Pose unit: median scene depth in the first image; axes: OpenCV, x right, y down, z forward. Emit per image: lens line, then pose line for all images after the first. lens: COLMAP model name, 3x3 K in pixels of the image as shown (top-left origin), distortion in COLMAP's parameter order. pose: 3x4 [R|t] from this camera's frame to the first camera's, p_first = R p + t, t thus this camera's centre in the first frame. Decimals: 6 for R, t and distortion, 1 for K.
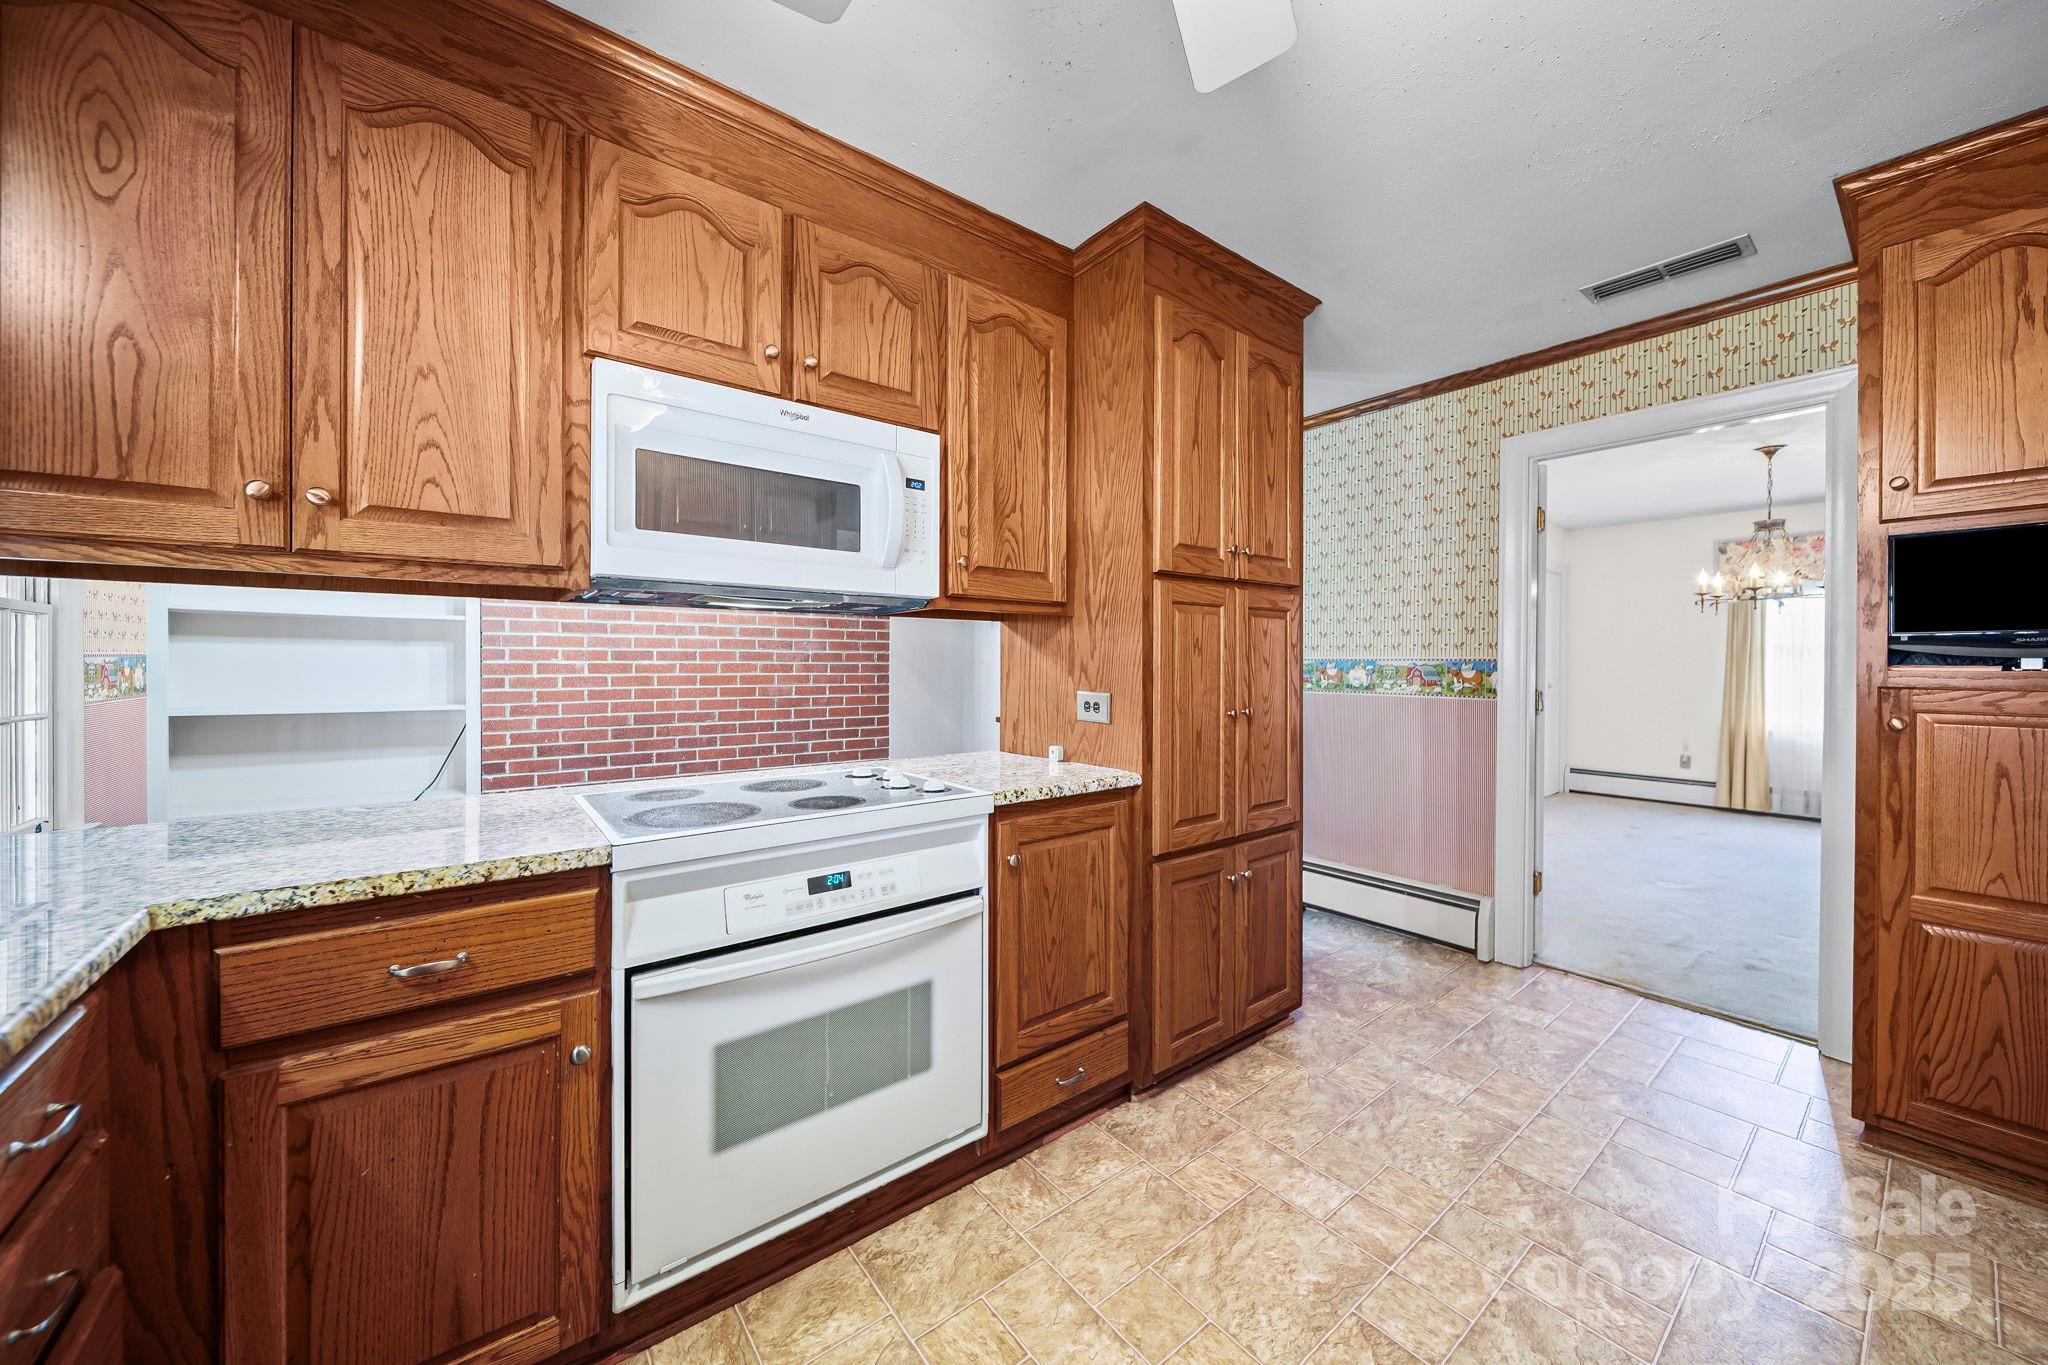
lens RADIAL K [[735.5, 0, 1036.2], [0, 735.5, 668.0], [0, 0, 1]] dist [0.000592, -0.000035]
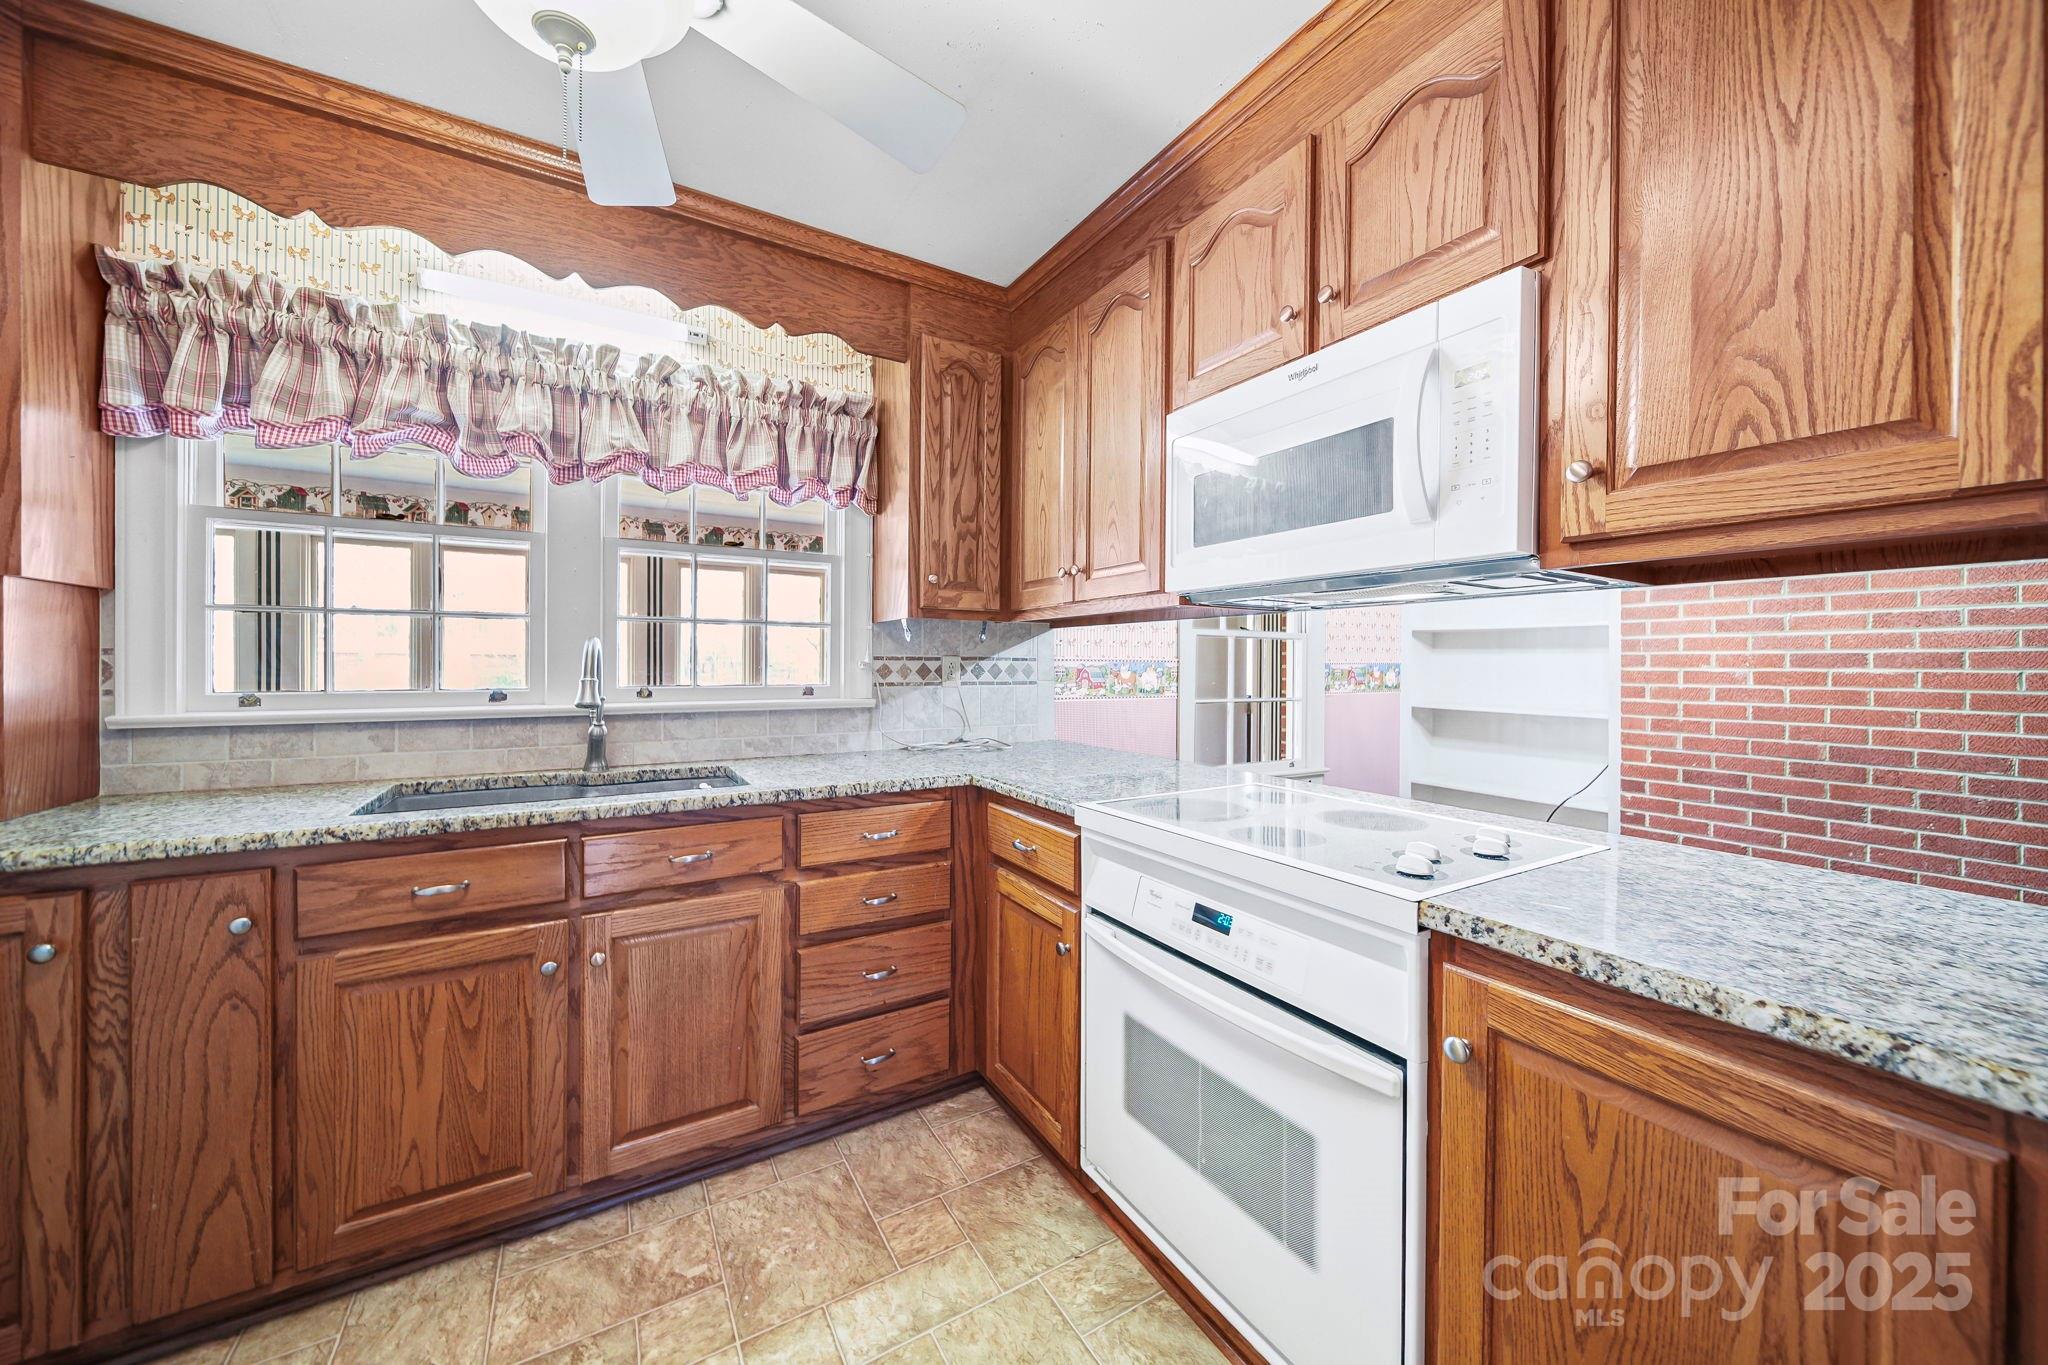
lens RADIAL K [[735.5, 0, 1036.2], [0, 735.5, 668.0], [0, 0, 1]] dist [0.000592, -0.000035]
pose [[-0.125316, 0.000417, -0.992117, 0.431418], [-0.013590, 0.999905, 0.002137, -0.002301], [0.992024, 0.013751, -0.125298, 0.639049]]
